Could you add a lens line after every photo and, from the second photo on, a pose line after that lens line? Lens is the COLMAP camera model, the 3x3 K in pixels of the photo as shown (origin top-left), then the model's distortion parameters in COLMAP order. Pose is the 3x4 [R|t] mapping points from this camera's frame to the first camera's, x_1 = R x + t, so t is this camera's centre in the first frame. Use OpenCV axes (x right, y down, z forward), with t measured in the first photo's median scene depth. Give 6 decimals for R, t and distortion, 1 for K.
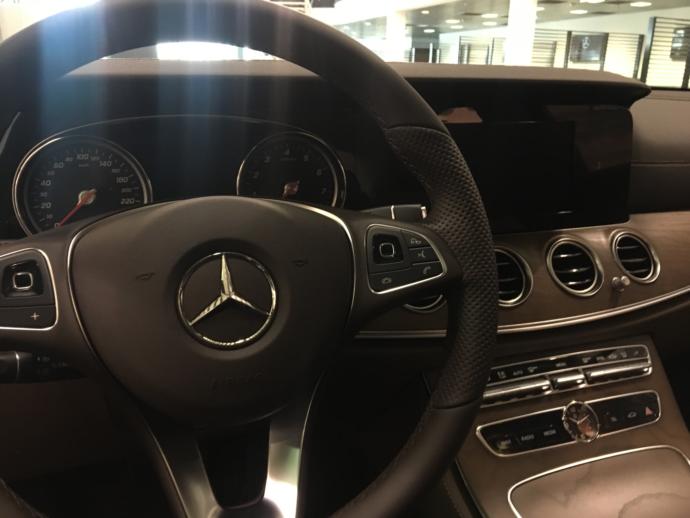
lens RADIAL K [[604.7, 0, 347.6], [0, 604.7, 262.0], [0, 0, 1]] dist [0.039474, 0.005399]
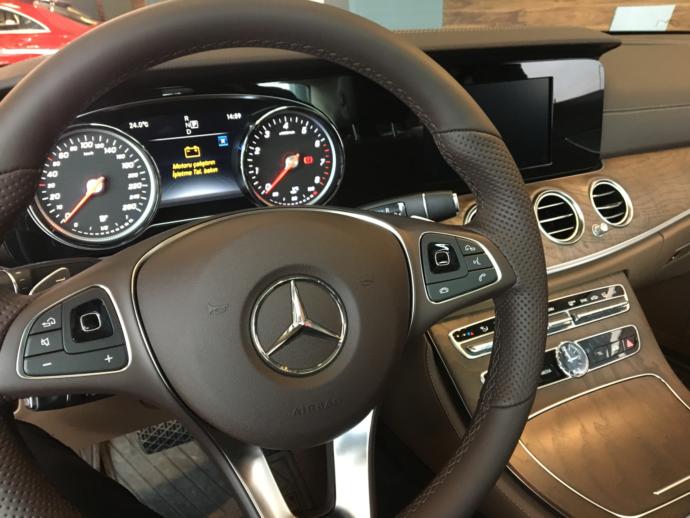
lens RADIAL K [[563.1, 0, 340.2], [0, 563.1, 241.0], [0, 0, 1]] dist [0.033125, 0.014475]
pose [[0.996527, -0.062498, 0.055034, -0.073062], [0.057518, 0.994473, 0.087838, -0.066489], [-0.060220, -0.084368, 0.994613, 0.032127]]
